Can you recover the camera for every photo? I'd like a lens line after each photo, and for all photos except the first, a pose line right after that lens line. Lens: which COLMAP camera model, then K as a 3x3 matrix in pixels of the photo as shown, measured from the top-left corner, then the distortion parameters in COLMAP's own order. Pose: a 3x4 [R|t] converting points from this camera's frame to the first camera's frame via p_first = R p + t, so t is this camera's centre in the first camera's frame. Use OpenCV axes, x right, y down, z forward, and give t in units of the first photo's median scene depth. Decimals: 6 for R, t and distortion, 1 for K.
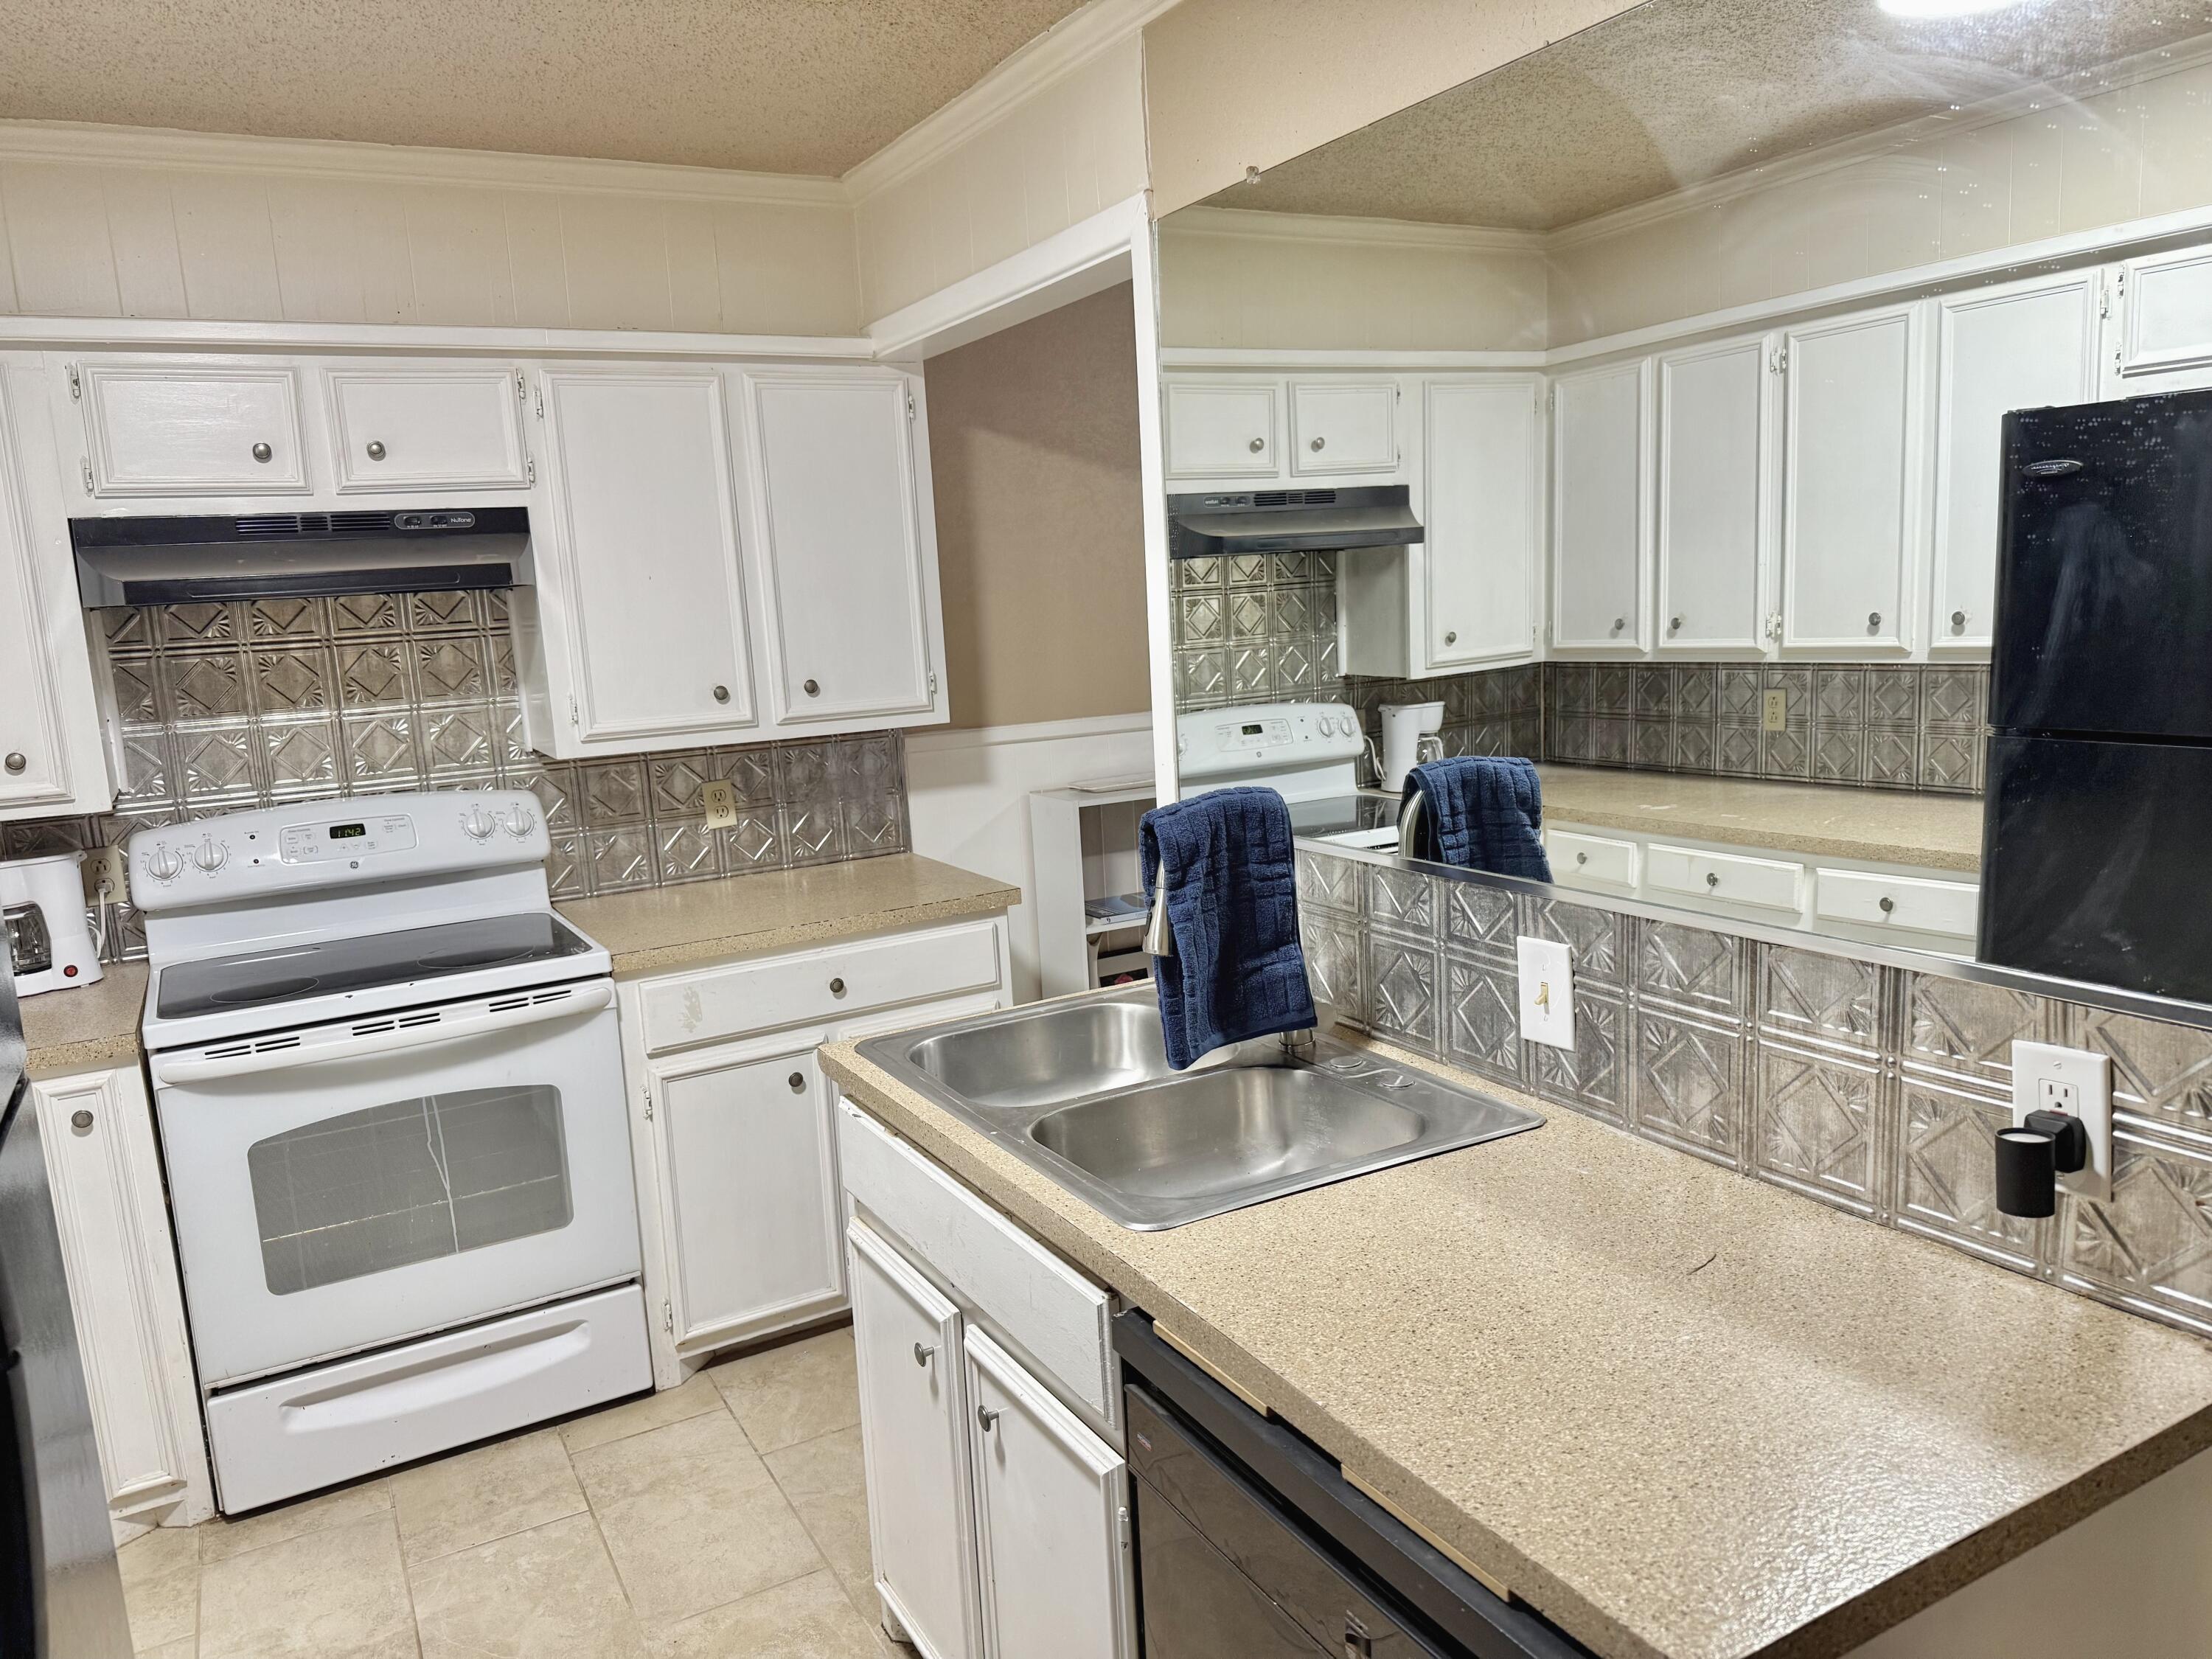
lens RADIAL K [[1556.8, 0, 1103.9], [0, 1556.8, 834.0], [0, 0, 1]] dist [0.020512, -0.000486]
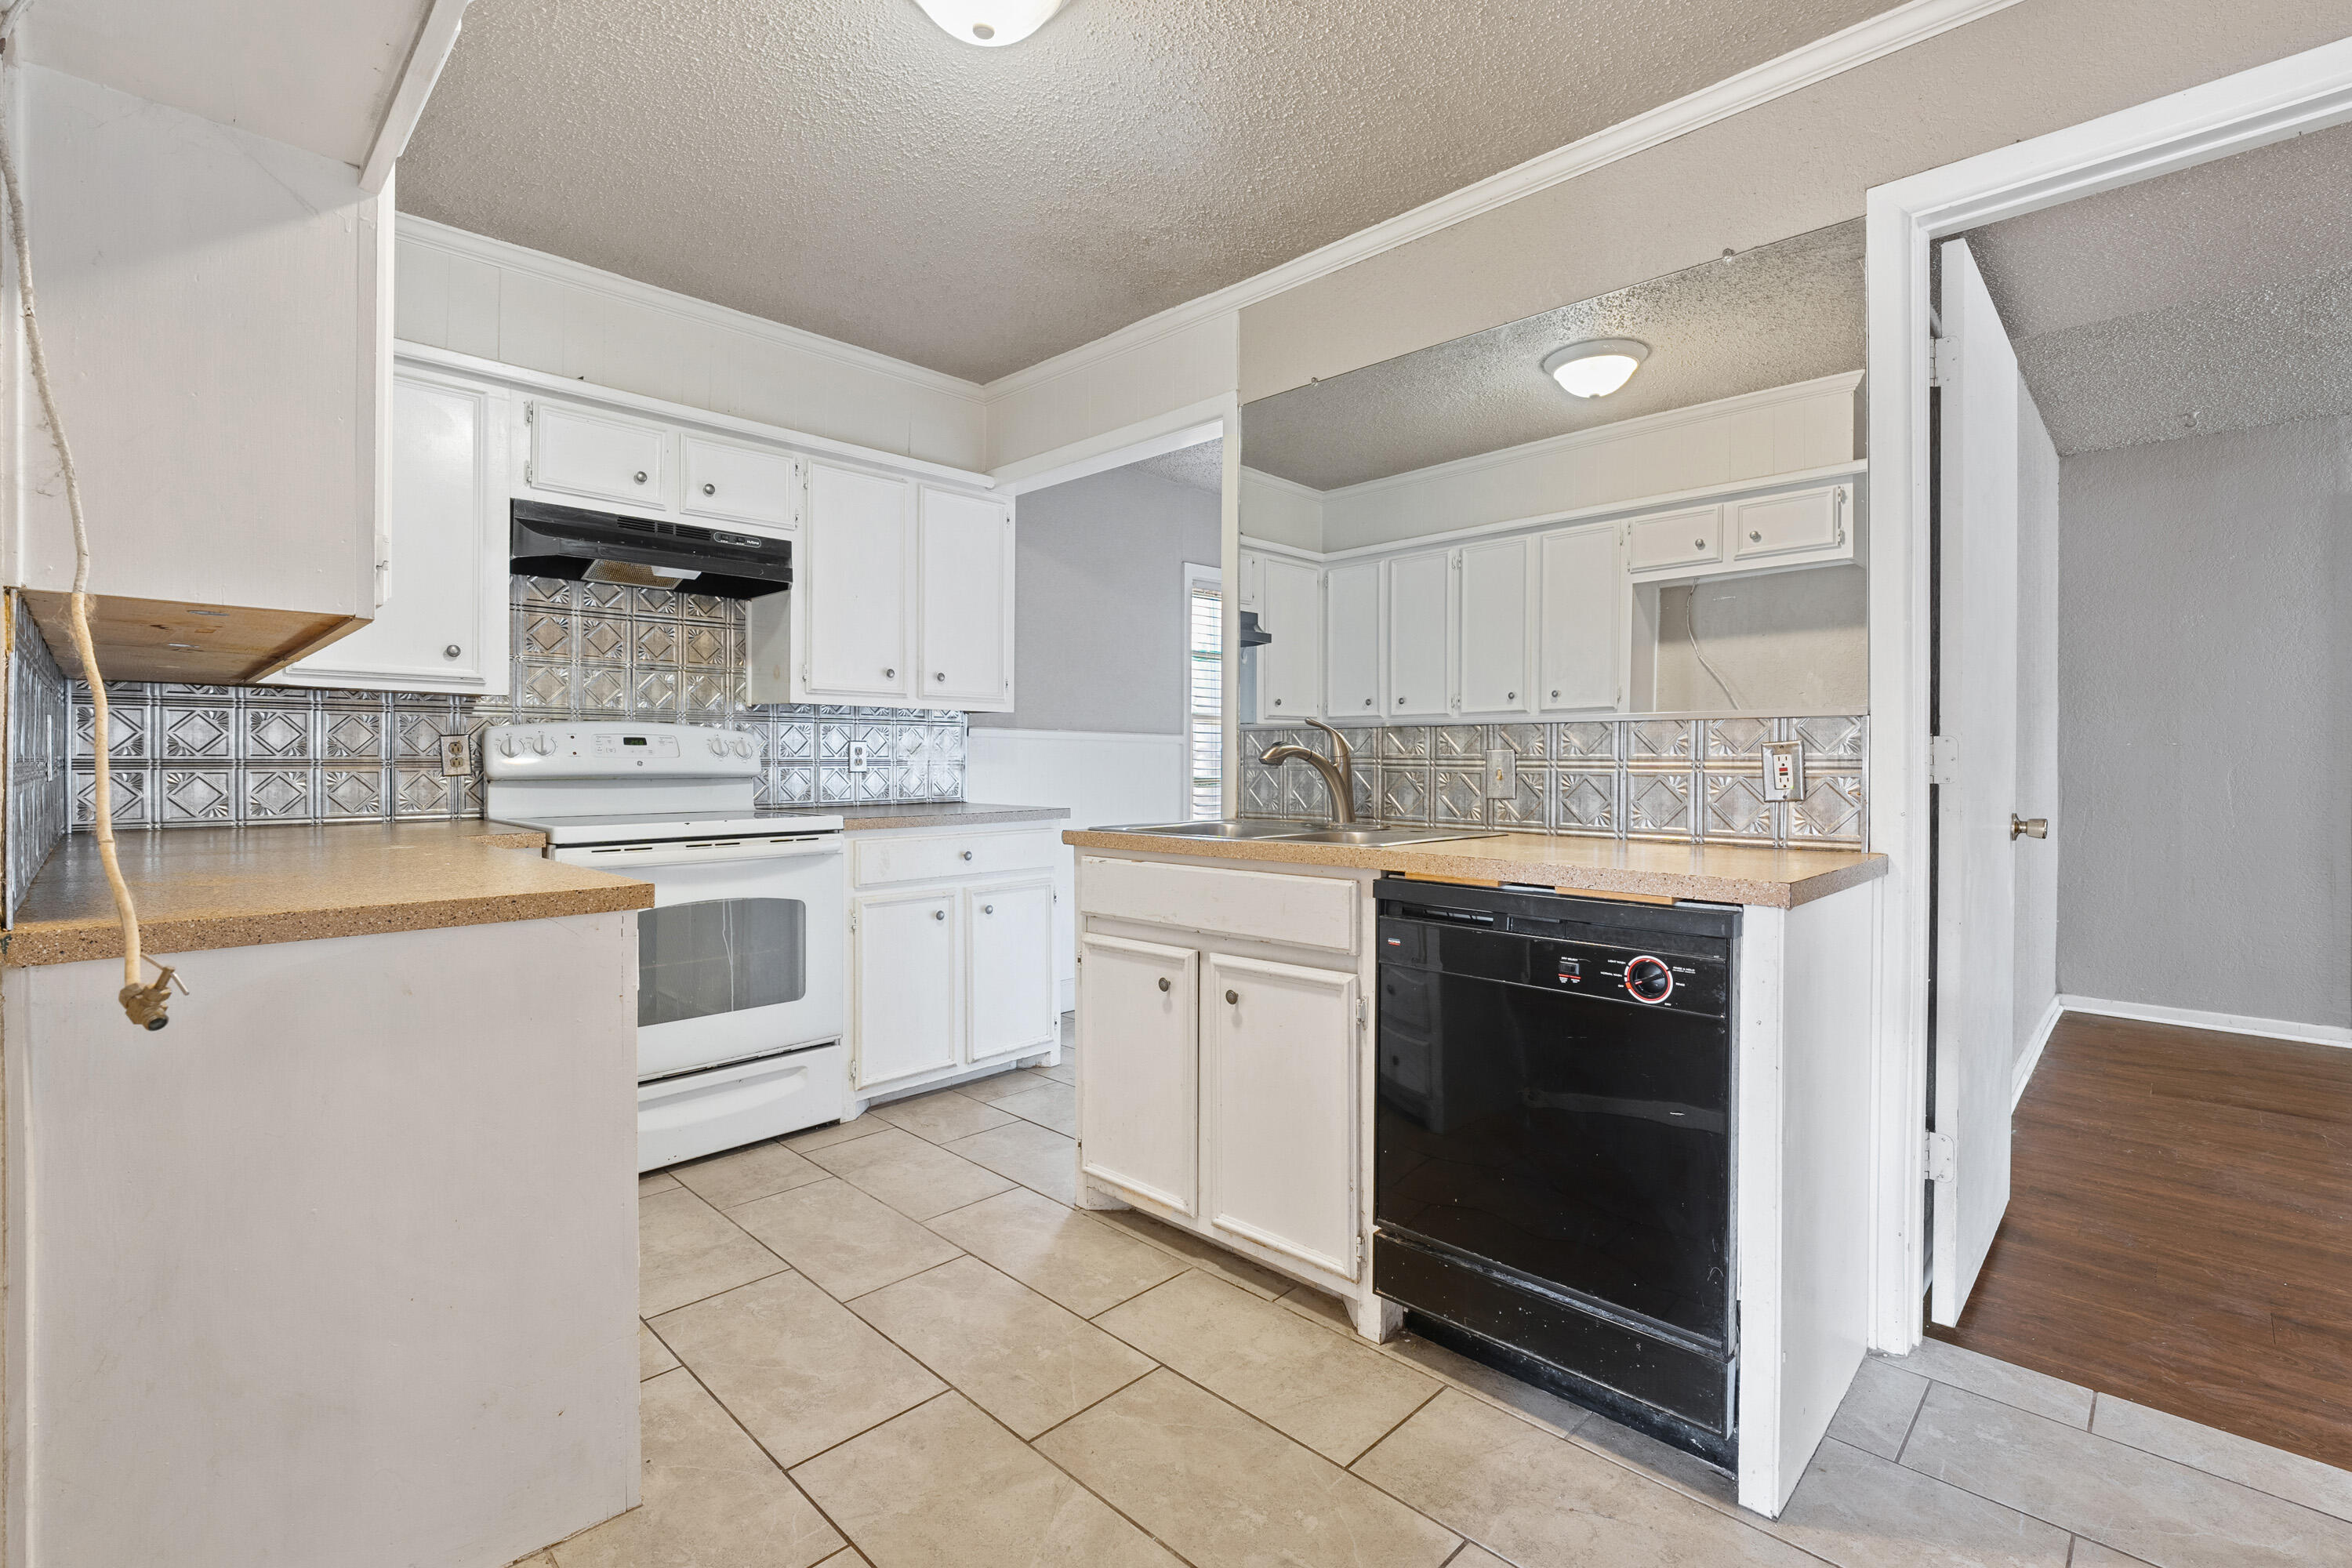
lens RADIAL K [[1054.7, 0, 1174.7], [0, 1054.7, 779.8], [0, 0, 1]] dist [-0.008900, 0.003631]
pose [[0.955619, 0.055485, 0.289332, -0.290781], [-0.008759, 0.987021, -0.160352, 0.192423], [-0.294474, 0.150701, 0.943703, -0.076953]]
